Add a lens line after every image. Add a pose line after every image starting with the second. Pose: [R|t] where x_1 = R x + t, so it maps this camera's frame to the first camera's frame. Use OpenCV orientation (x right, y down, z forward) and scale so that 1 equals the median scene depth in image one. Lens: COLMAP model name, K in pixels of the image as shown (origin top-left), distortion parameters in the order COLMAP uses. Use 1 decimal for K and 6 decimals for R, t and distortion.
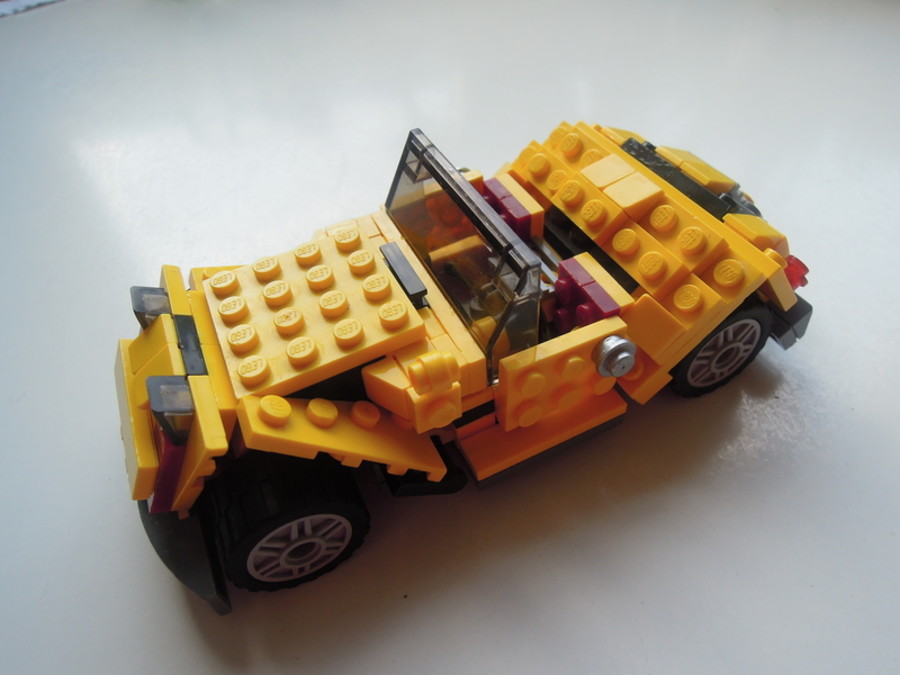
lens RADIAL K [[615.1, 0, 454.1], [0, 615.1, 336.4], [0, 0, 1]] dist [-0.006282, 0.001639]
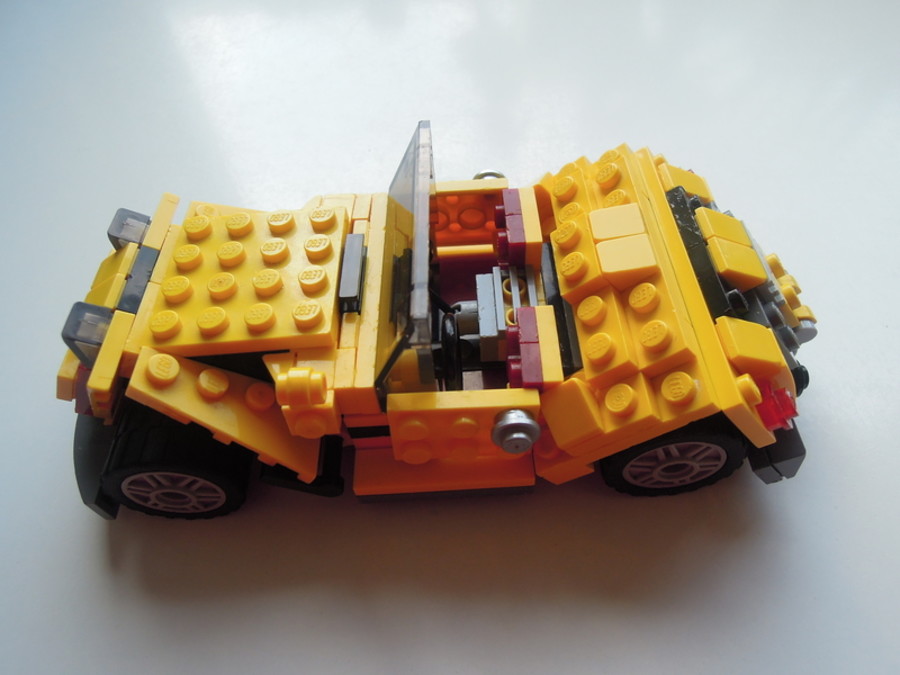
lens RADIAL K [[615.1, 0, 454.1], [0, 615.1, 336.4], [0, 0, 1]] dist [-0.006282, 0.001639]
pose [[0.914614, 0.326646, -0.238295, 0.340080], [-0.295032, 0.942151, 0.159086, -0.212848], [0.276475, -0.075198, 0.958075, 0.106977]]
